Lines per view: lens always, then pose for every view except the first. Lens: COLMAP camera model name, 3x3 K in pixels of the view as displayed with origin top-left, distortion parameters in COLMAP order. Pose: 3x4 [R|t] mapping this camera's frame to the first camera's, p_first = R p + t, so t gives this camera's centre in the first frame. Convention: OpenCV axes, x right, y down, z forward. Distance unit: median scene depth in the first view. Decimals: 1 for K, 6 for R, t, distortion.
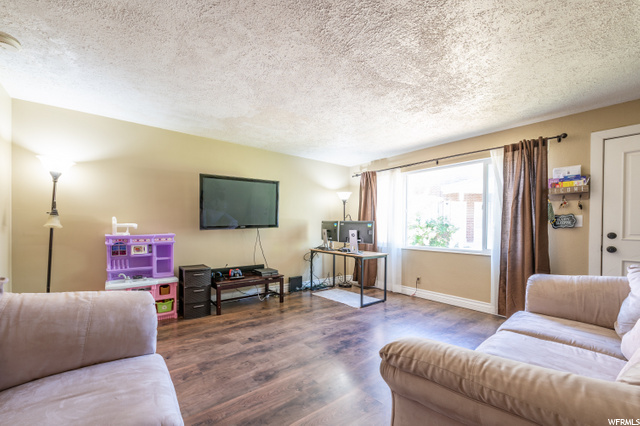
lens RADIAL K [[262.1, 0, 296.1], [0, 262.1, 229.1], [0, 0, 1]] dist [0.002456, -0.000255]
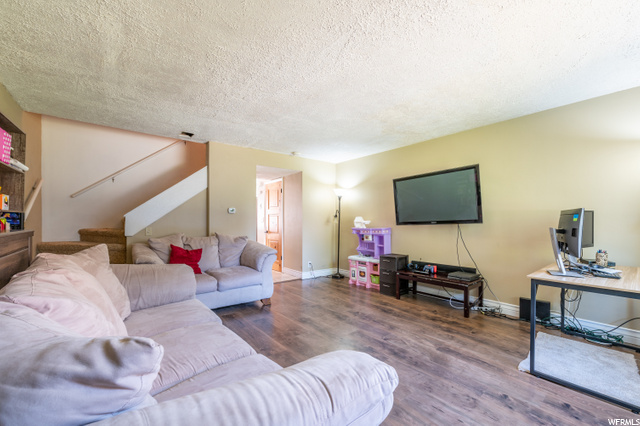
lens RADIAL K [[262.1, 0, 325.0], [0, 262.1, 220.0], [0, 0, 1]] dist [0.002456, -0.000255]
pose [[0.056780, -0.012760, -0.998305, 0.871552], [-0.009341, 0.999868, -0.013311, -0.001298], [0.998343, 0.010081, 0.056653, 0.632342]]
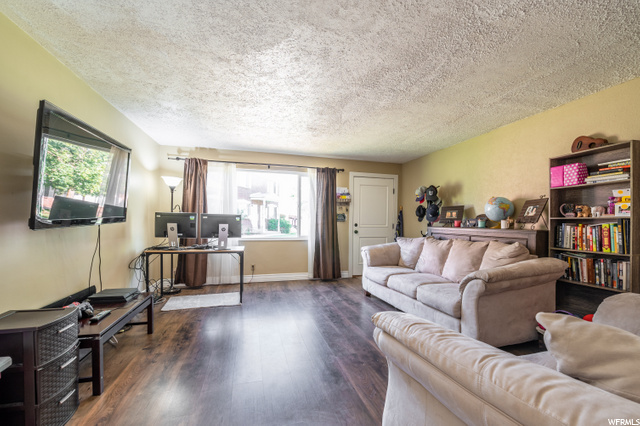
lens RADIAL K [[262.1, 0, 315.2], [0, 262.1, 220.9], [0, 0, 1]] dist [0.002456, -0.000255]
pose [[0.377203, -0.006202, 0.926110, -0.629509], [-0.001490, 0.999972, 0.007304, -0.016359], [-0.926129, -0.004135, 0.377183, 0.430070]]
